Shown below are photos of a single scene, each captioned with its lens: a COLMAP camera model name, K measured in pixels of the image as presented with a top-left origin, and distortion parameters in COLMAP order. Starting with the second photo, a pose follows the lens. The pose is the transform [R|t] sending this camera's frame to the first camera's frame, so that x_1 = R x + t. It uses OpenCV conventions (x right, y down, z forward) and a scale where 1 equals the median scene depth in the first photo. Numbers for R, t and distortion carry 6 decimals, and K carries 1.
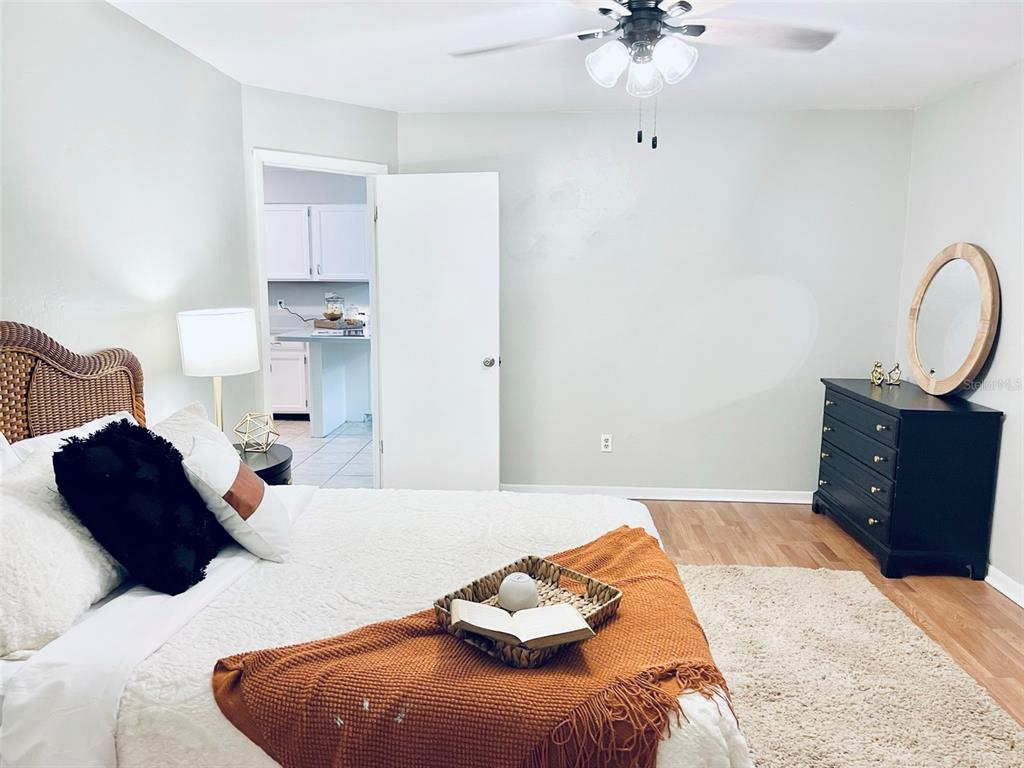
lens RADIAL K [[775.1, 0, 512.0], [0, 775.1, 384.0], [0, 0, 1]] dist [0.085328, -0.115493]
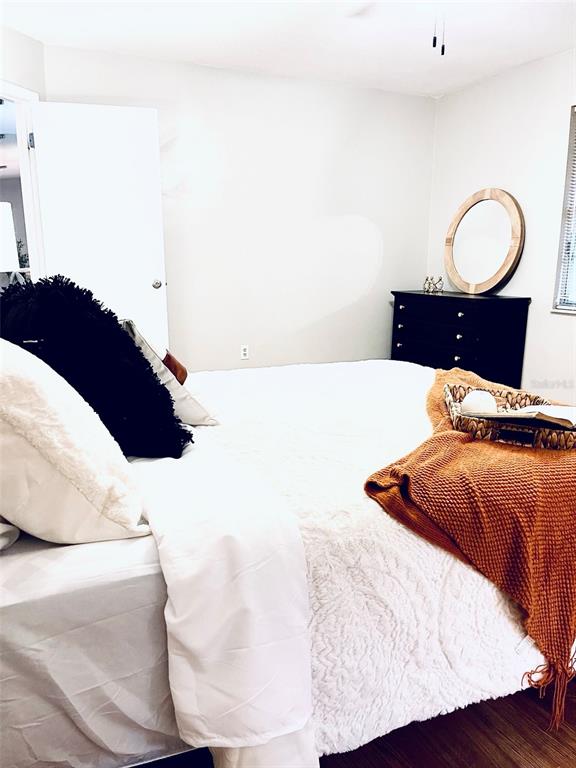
lens RADIAL K [[581.3, 0, 288.0], [0, 581.3, 384.0], [0, 0, 1]] dist [0.085328, -0.115493]
pose [[0.887719, -0.100007, 0.449392, -0.322844], [0.069960, 0.994089, 0.083027, 0.073239], [-0.455038, -0.042265, 0.889468, 0.183404]]
